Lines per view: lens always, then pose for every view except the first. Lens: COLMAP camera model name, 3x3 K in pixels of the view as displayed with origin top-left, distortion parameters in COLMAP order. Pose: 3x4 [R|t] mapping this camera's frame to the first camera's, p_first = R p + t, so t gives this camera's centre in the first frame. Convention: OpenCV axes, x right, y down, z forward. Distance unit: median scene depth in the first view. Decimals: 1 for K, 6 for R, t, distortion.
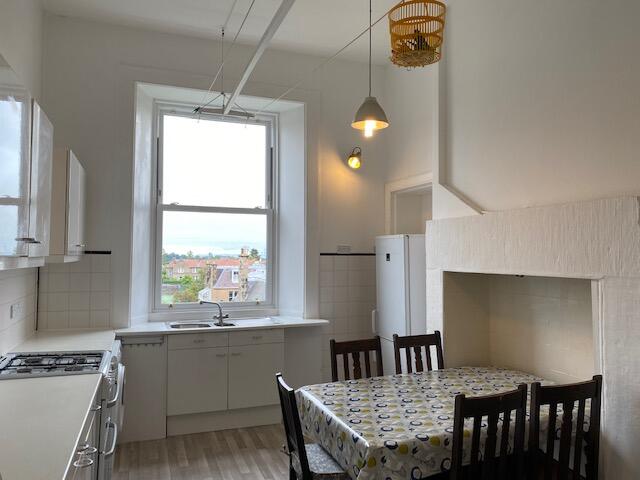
lens RADIAL K [[480.4, 0, 320.0], [0, 480.4, 240.0], [0, 0, 1]] dist [-0.004248, -0.008314]
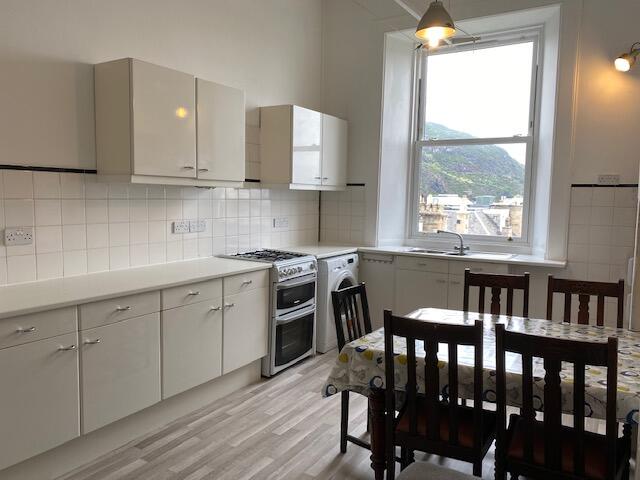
lens RADIAL K [[480.4, 0, 320.0], [0, 480.4, 240.0], [0, 0, 1]] dist [-0.004248, -0.008314]
pose [[0.598721, 0.078637, -0.797088, 0.434281], [0.013571, 0.994030, 0.108260, 0.028494], [0.800842, -0.075635, 0.594080, 0.147872]]
